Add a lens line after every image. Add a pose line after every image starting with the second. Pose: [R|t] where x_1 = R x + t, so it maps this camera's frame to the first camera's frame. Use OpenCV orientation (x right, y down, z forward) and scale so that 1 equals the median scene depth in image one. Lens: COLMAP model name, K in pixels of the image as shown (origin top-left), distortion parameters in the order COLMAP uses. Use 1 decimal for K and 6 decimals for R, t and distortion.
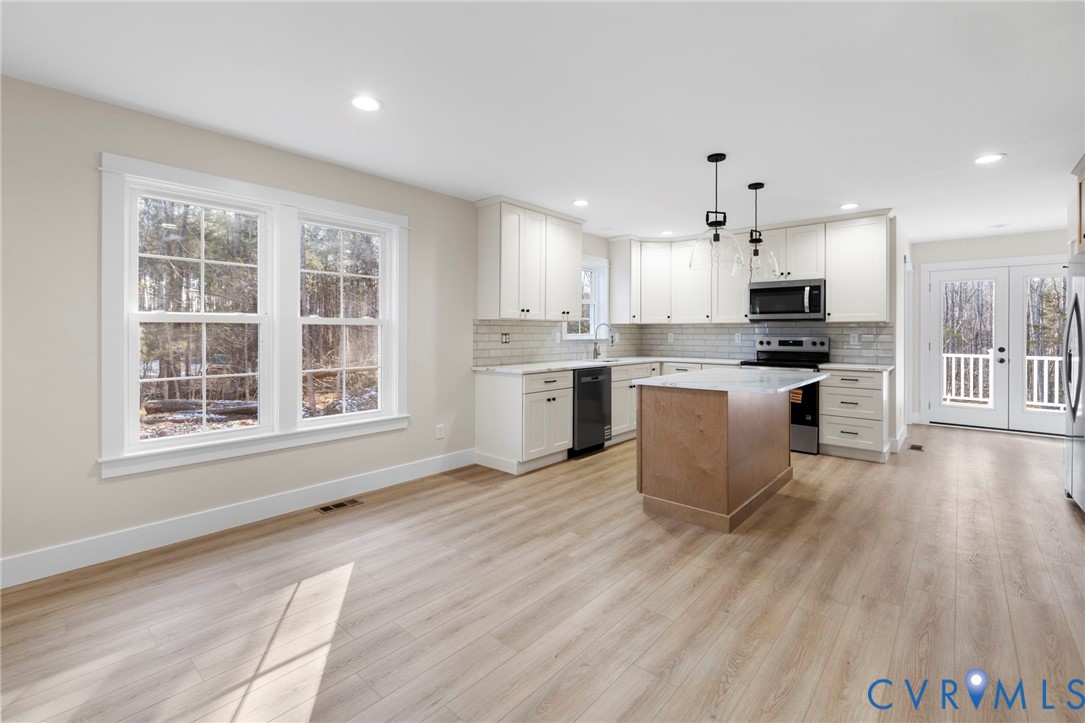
lens RADIAL K [[477.7, 0, 543.7], [0, 477.7, 329.4], [0, 0, 1]] dist [-0.006624, -0.000378]
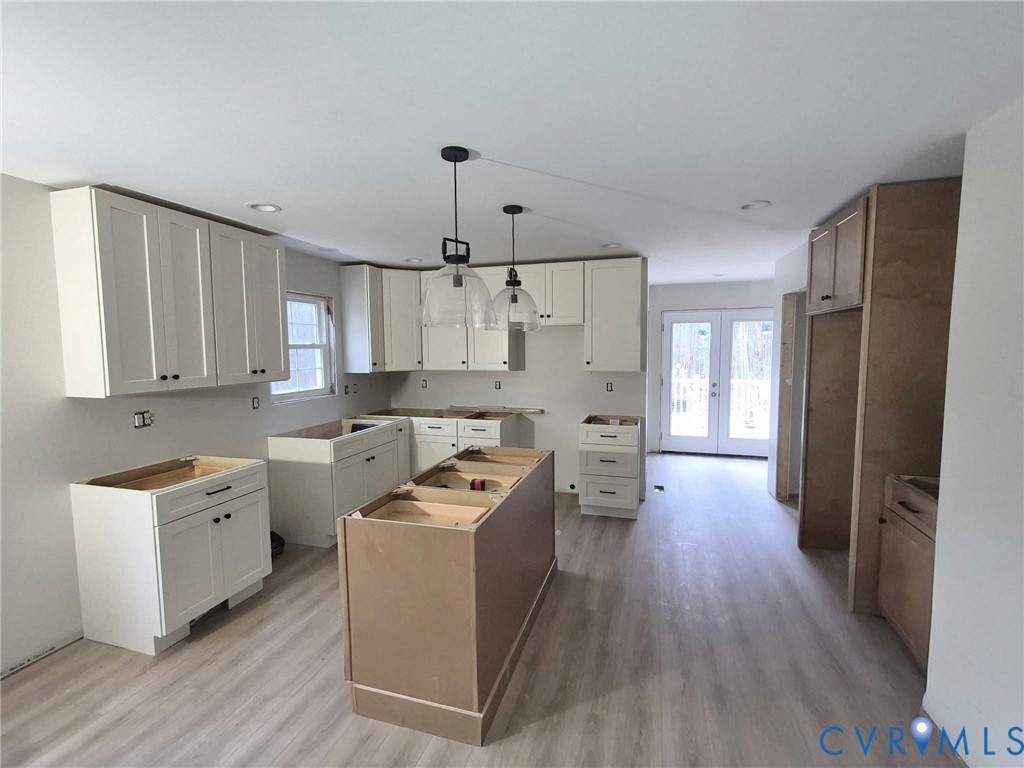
lens RADIAL K [[440.8, 0, 516.4], [0, 440.8, 381.8], [0, 0, 1]] dist [0.001602, 0.000216]
pose [[0.912006, -0.045517, 0.407642, 0.123663], [0.010187, 0.996031, 0.088425, -0.072461], [-0.410049, -0.076491, 0.908850, 0.277385]]
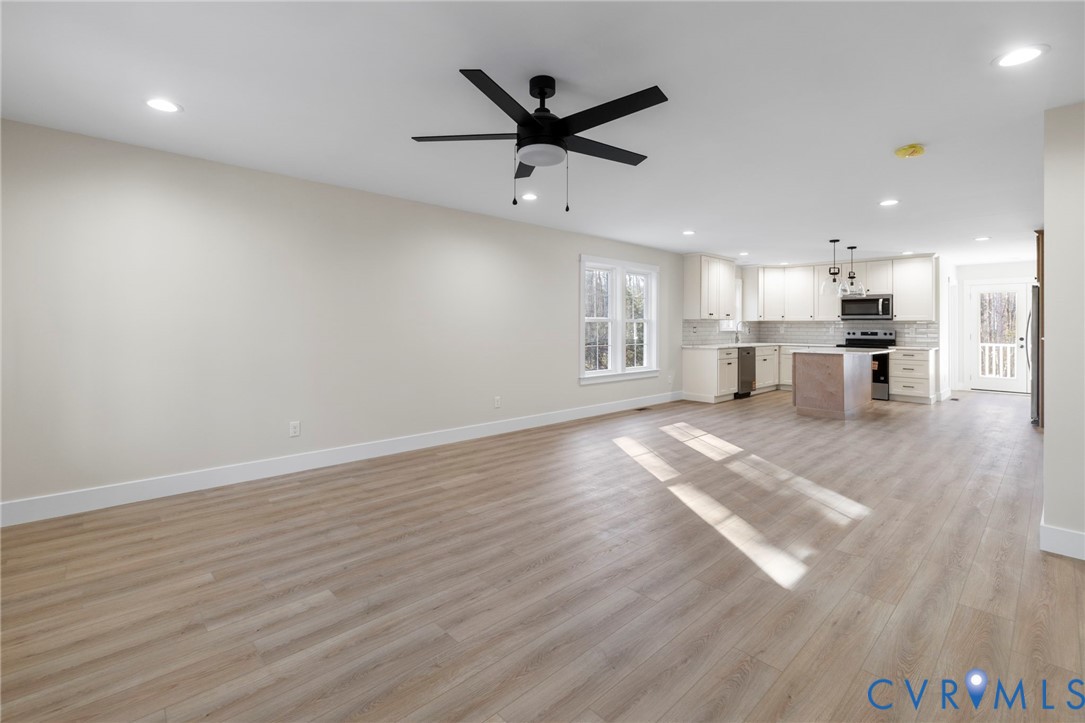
lens RADIAL K [[483.0, 0, 531.3], [0, 483.0, 319.2], [0, 0, 1]] dist [0.000361, 0.000049]
pose [[0.993989, 0.001702, -0.109464, -0.459447], [-0.002408, 0.999977, -0.006310, -0.007059], [0.109451, 0.006536, 0.993971, -0.781600]]
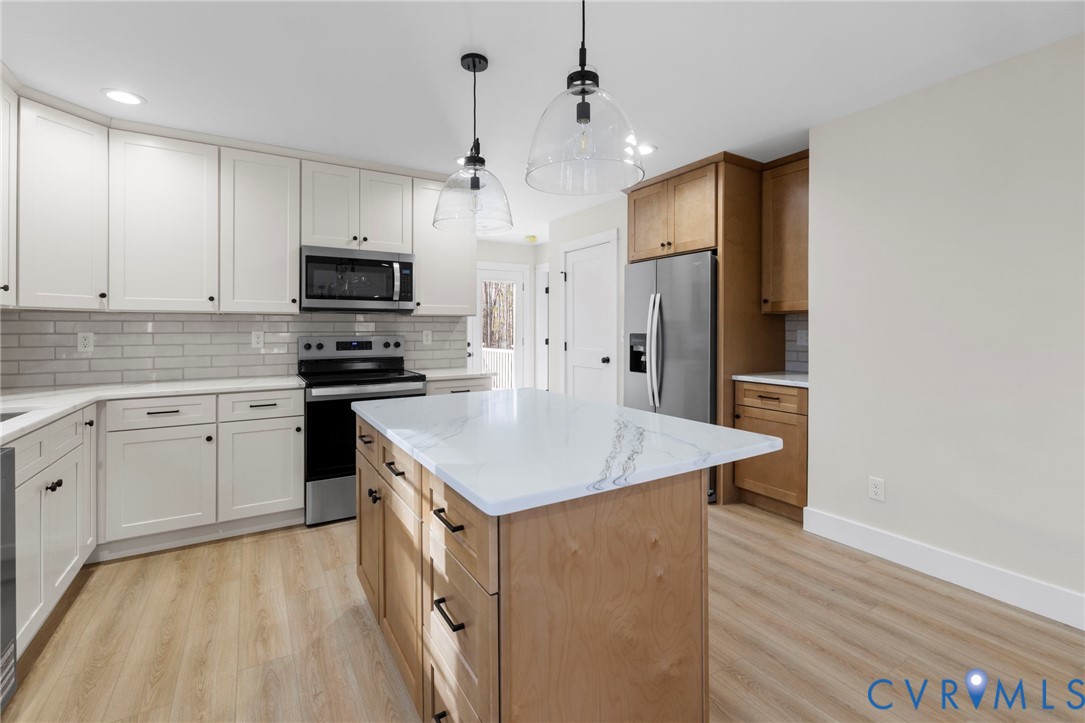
lens RADIAL K [[477.7, 0, 543.7], [0, 477.7, 329.4], [0, 0, 1]] dist [-0.006624, -0.000378]
pose [[0.290310, -0.003129, 0.956928, -0.044376], [-0.001575, 0.999992, 0.003747, 0.003774], [-0.956931, -0.002595, 0.290303, 0.602694]]
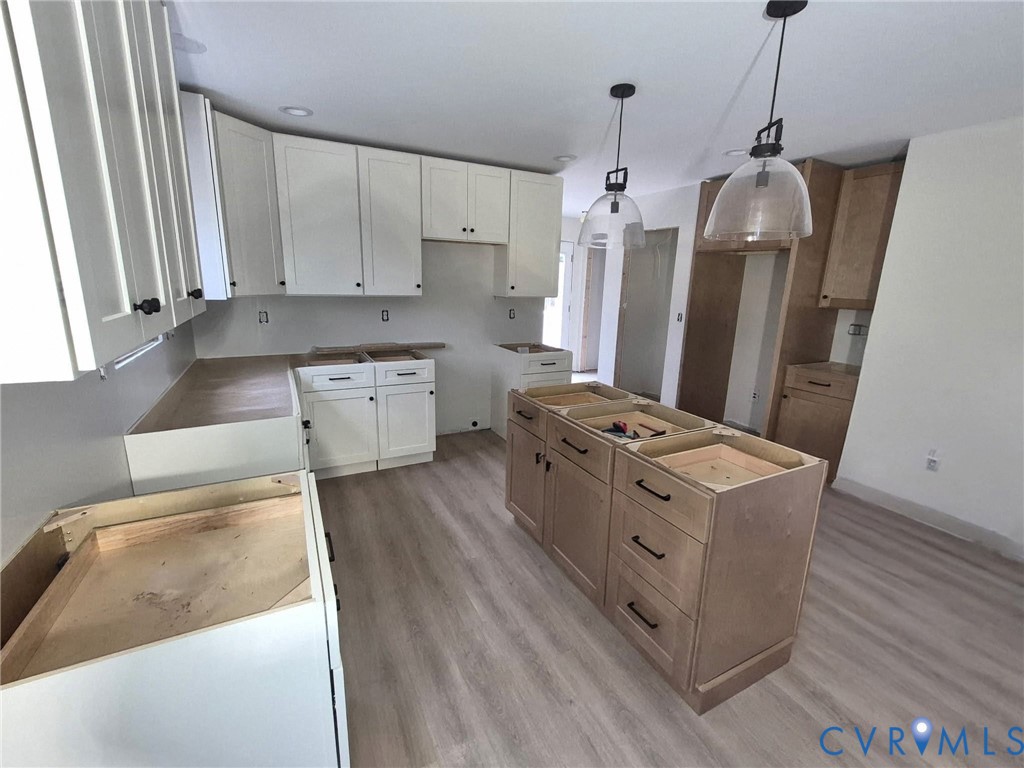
lens RADIAL K [[440.8, 0, 516.4], [0, 440.8, 381.8], [0, 0, 1]] dist [0.001602, 0.000216]
pose [[0.359327, -0.206033, 0.910184, -0.147617], [-0.033940, 0.971794, 0.233378, -0.052802], [-0.932594, -0.114751, 0.342199, 0.703781]]
